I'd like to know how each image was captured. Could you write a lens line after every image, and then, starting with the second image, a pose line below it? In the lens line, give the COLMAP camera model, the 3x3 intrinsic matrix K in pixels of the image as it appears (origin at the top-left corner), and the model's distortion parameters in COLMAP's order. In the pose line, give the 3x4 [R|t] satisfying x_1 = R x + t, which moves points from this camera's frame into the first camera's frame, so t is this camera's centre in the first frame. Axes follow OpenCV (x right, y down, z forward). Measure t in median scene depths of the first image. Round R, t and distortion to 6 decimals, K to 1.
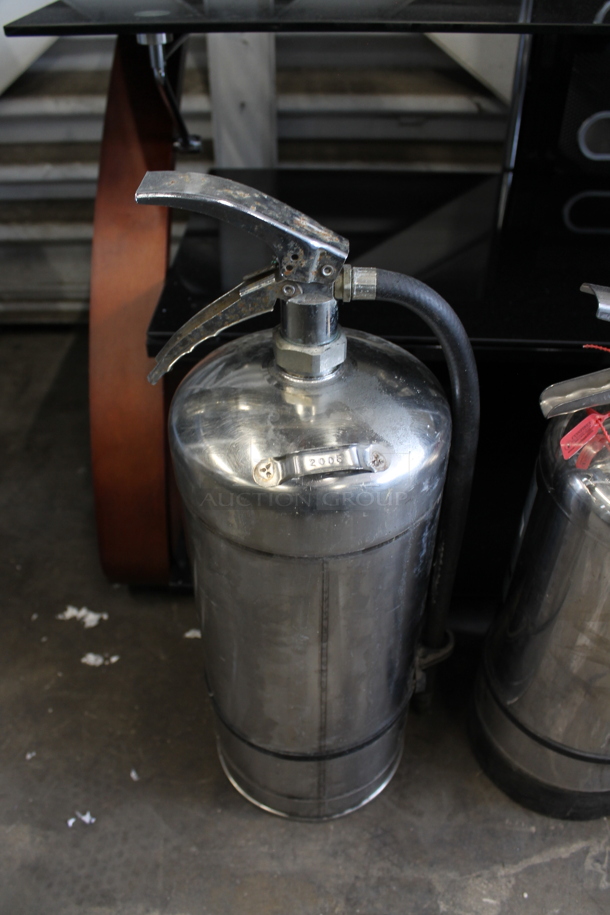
lens RADIAL K [[759.6, 0, 303.4], [0, 759.6, 458.3], [0, 0, 1]] dist [-0.145242, 0.101829]
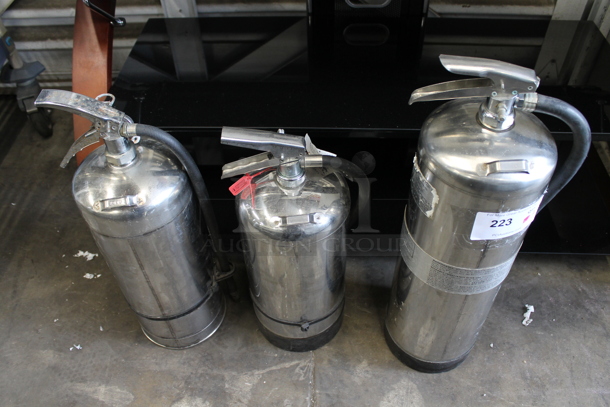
lens RADIAL K [[508.2, 0, 306.3], [0, 508.2, 201.7], [0, 0, 1]] dist [-0.163229, 0.127311]
pose [[0.999770, -0.008200, -0.019838, 0.437057], [0.010597, 0.992238, 0.123902, -0.125082], [0.018668, -0.124084, 0.992096, -0.412480]]
